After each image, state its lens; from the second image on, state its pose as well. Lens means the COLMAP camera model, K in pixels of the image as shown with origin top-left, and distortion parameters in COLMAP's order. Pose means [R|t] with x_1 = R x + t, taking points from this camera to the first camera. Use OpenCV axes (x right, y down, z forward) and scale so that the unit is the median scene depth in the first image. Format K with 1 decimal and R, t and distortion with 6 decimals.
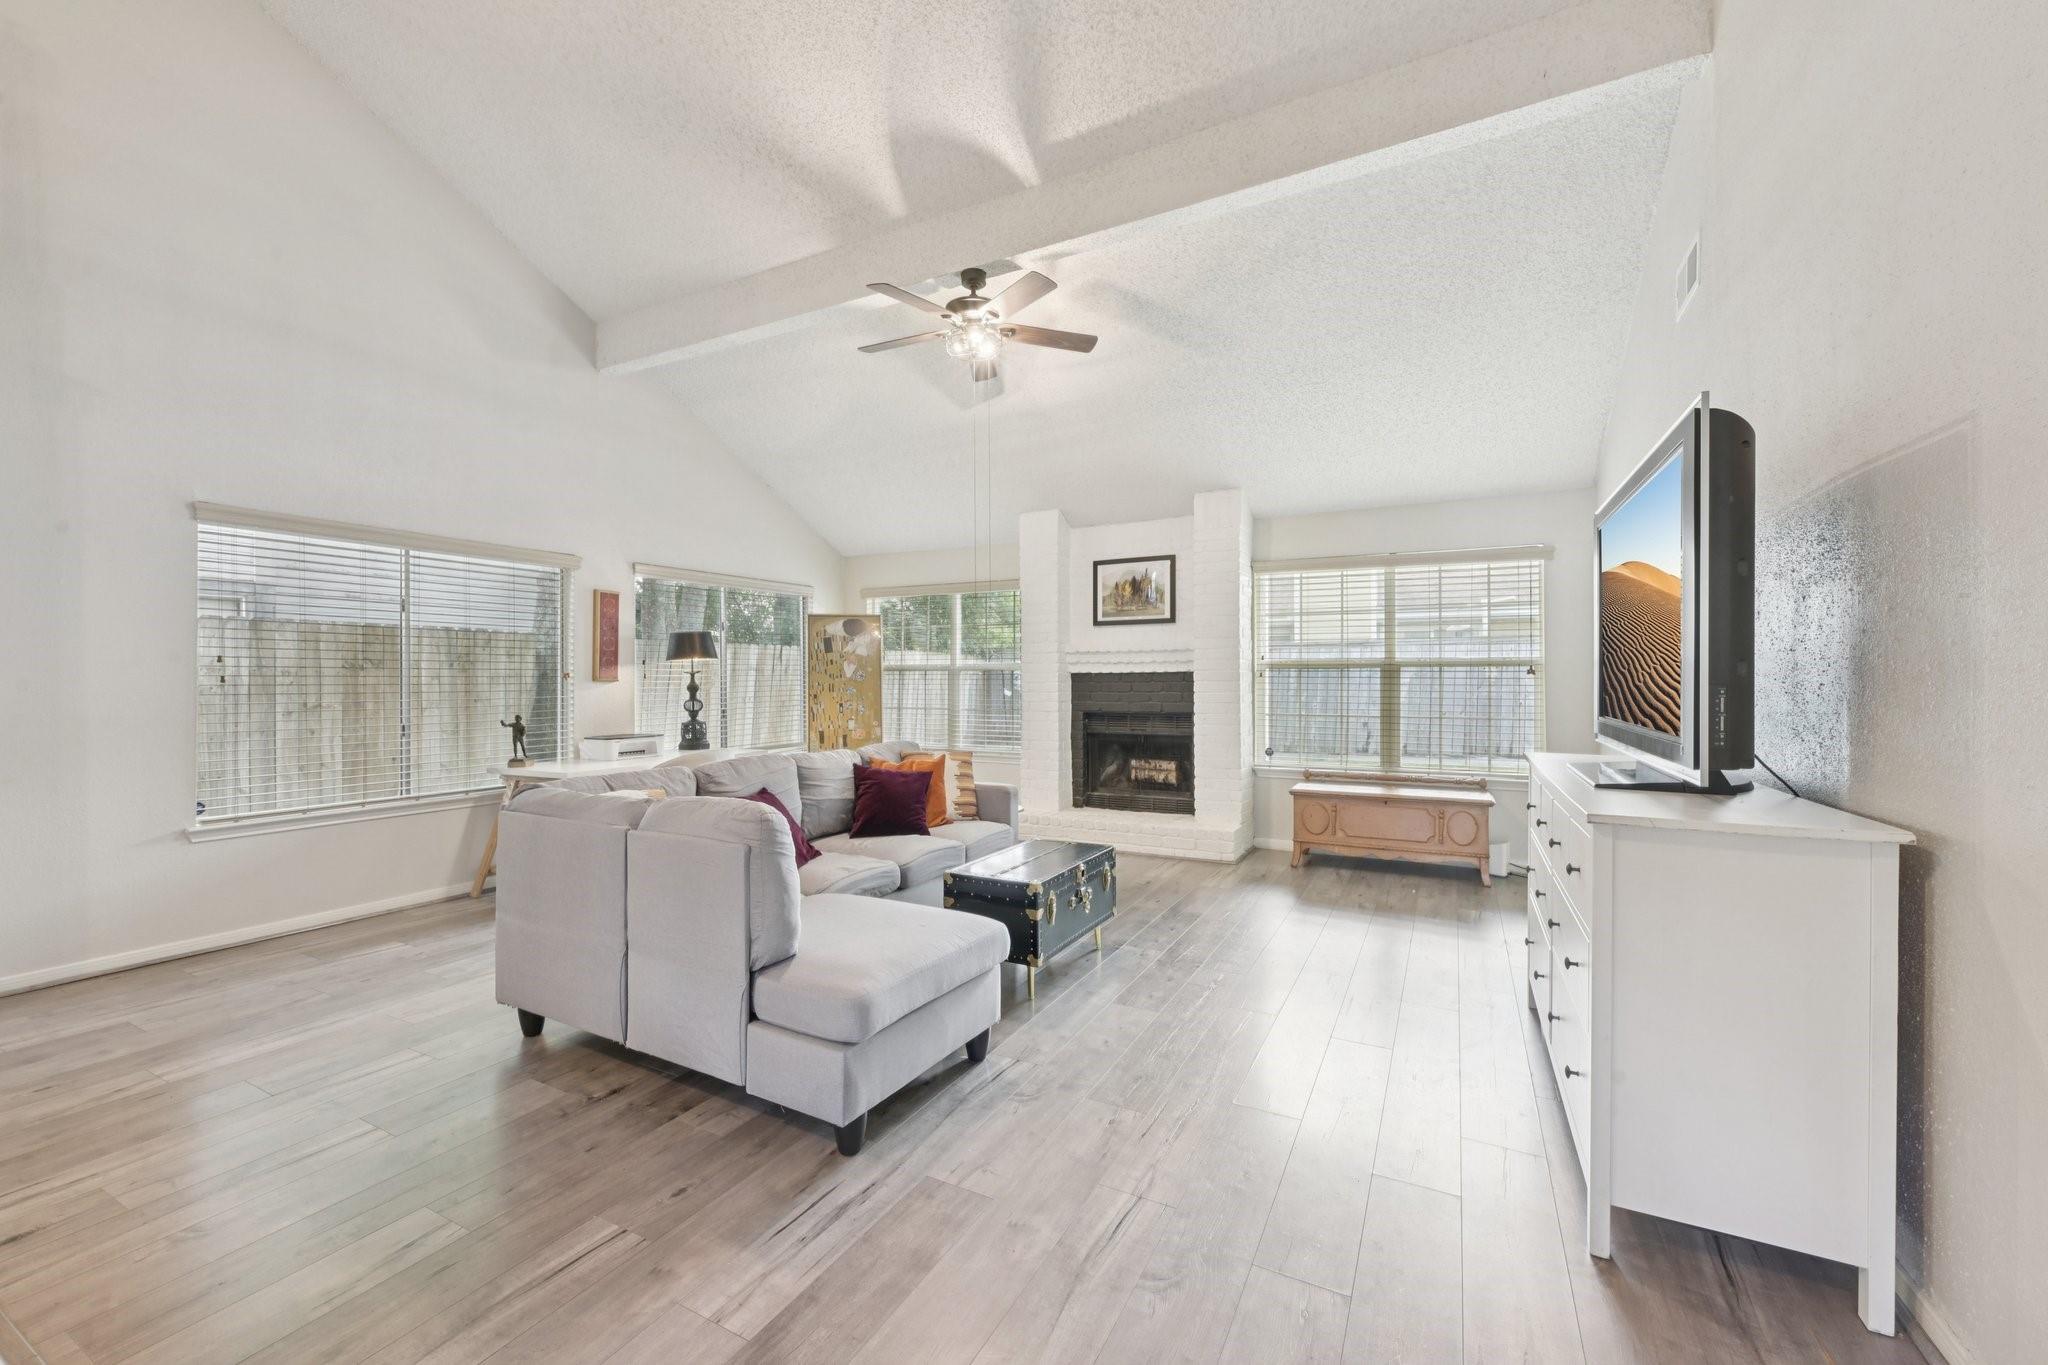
lens RADIAL K [[809.8, 0, 1025.5], [0, 809.8, 680.9], [0, 0, 1]] dist [0.000438, 0.000020]
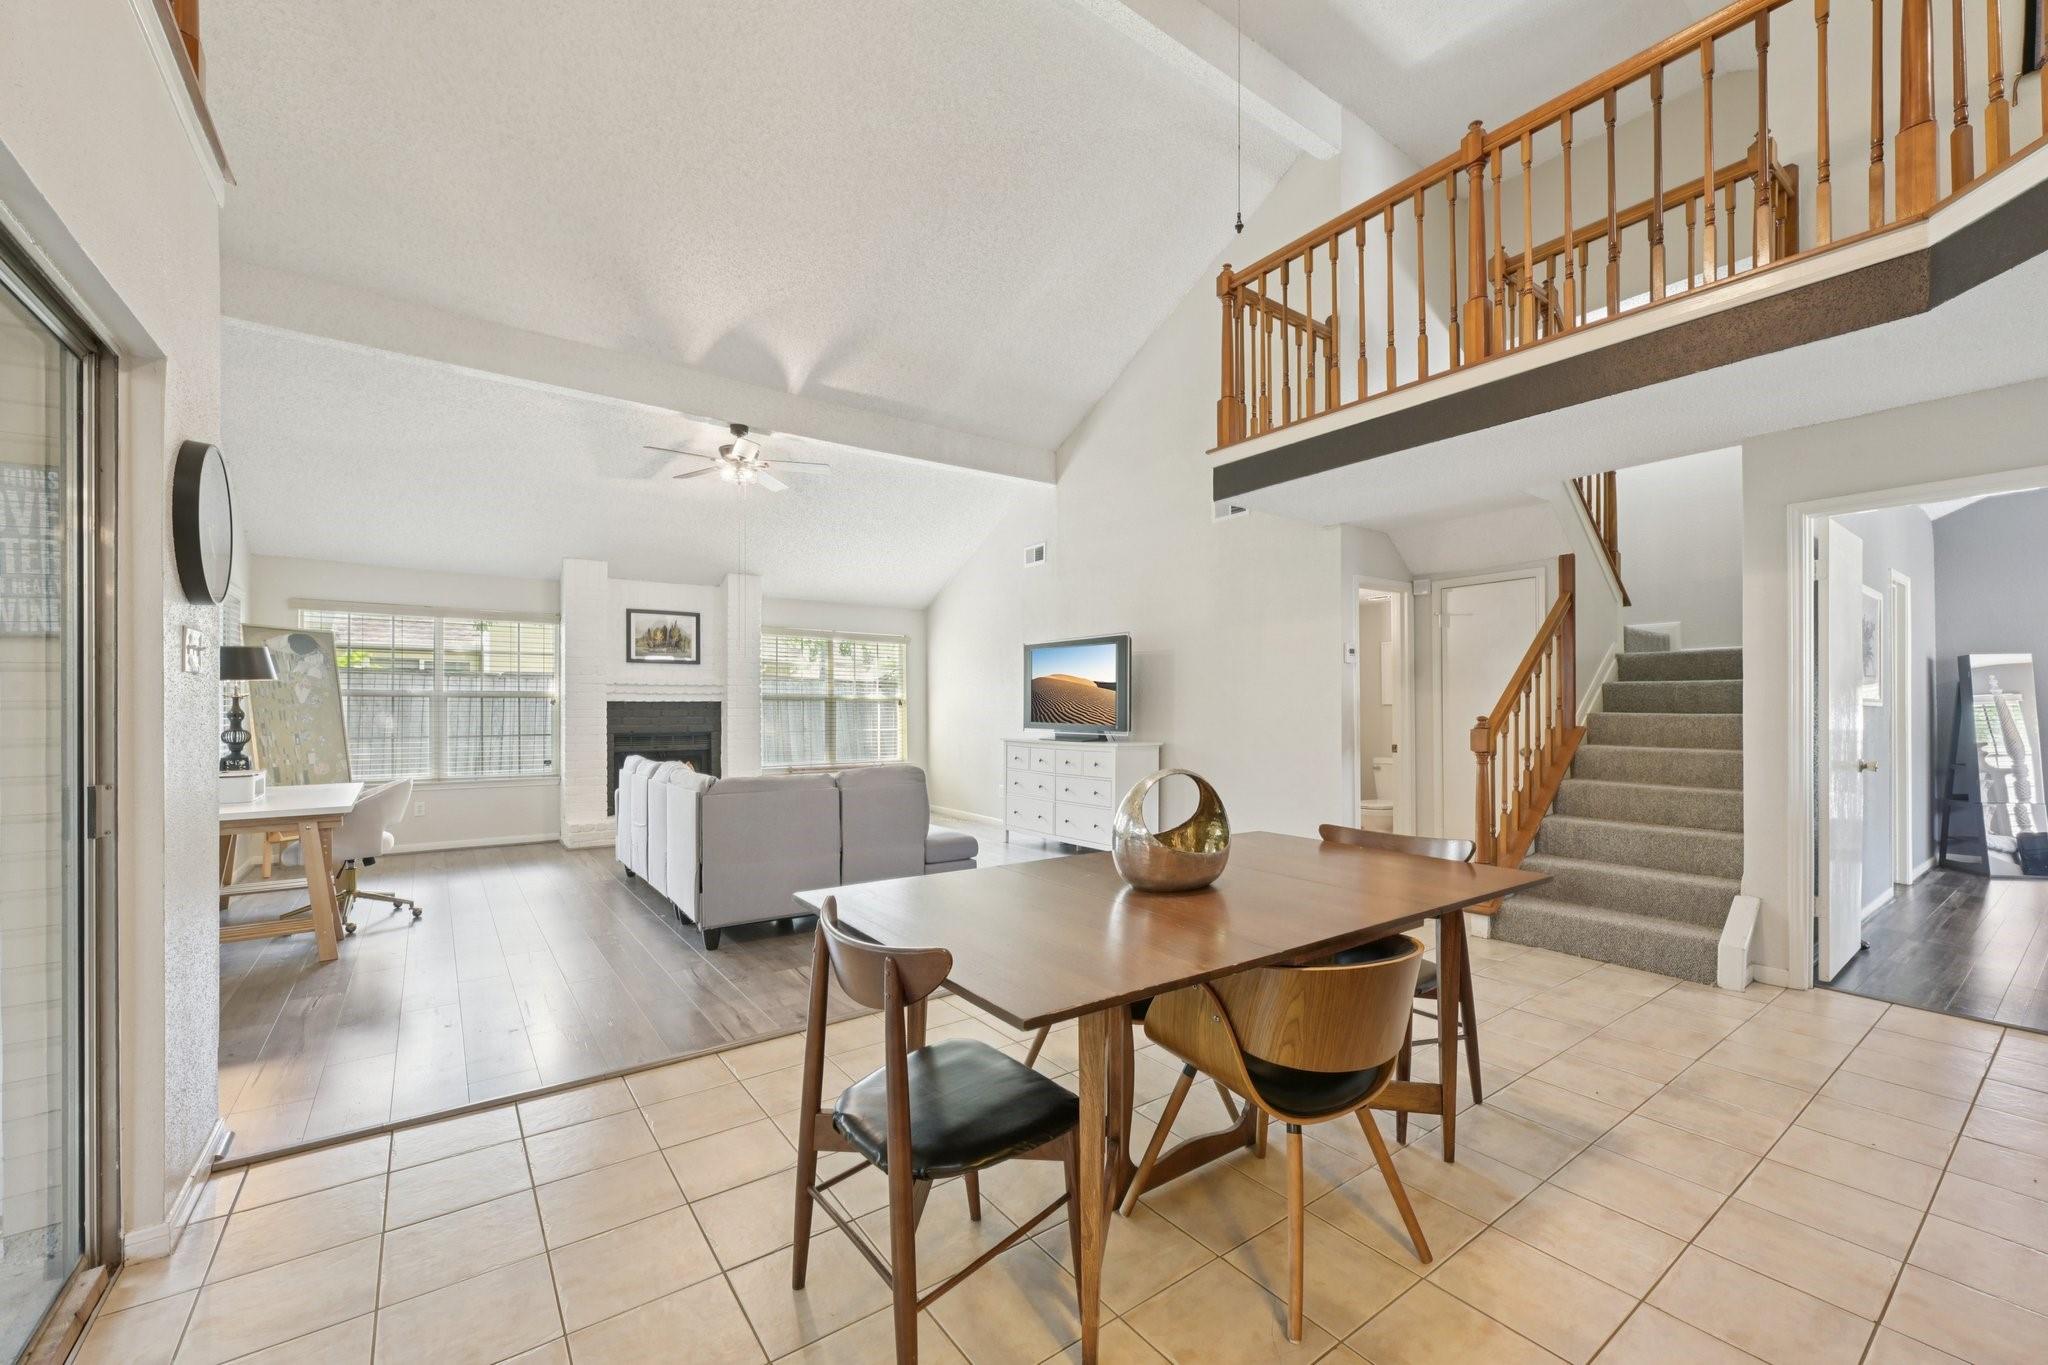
lens RADIAL K [[817.8, 0, 1027.8], [0, 817.8, 709.2], [0, 0, 1]] dist [-0.001508, -0.000117]
pose [[0.439068, 0.002317, 0.898451, -0.859534], [-0.000566, 0.999997, -0.002302, 0.004665], [-0.898453, 0.000502, 0.439069, -0.078994]]
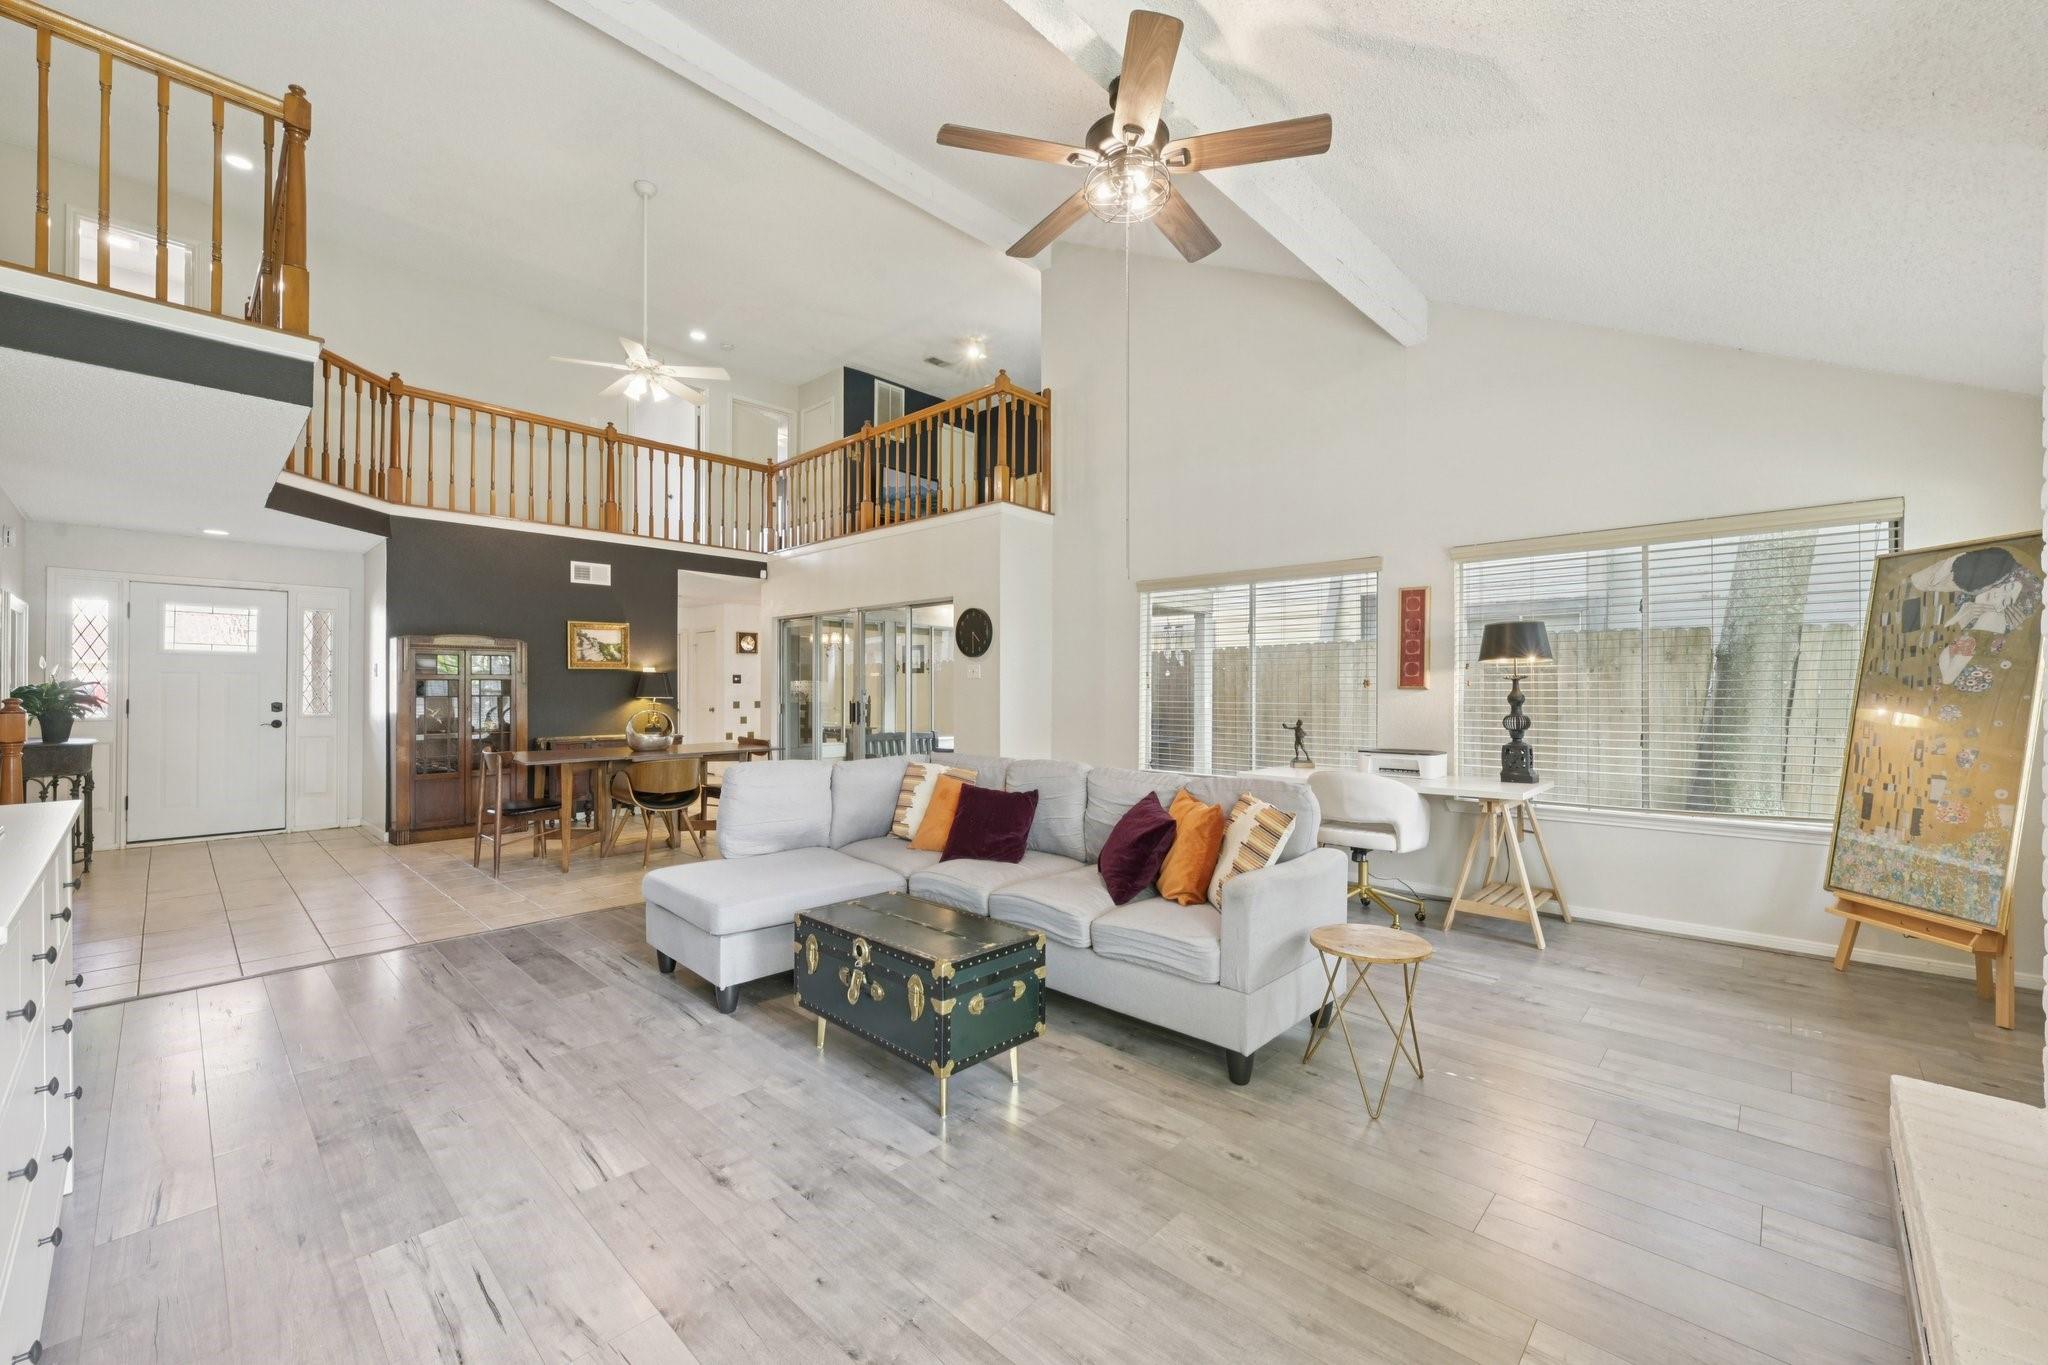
lens RADIAL K [[814.4, 0, 1028.1], [0, 814.4, 680.3], [0, 0, 1]] dist [0.000055, -0.000009]
pose [[-0.266468, -0.005494, -0.963828, 0.460832], [-0.001541, 0.999985, -0.005274, -0.004041], [0.963843, 0.000080, -0.266472, 0.828114]]
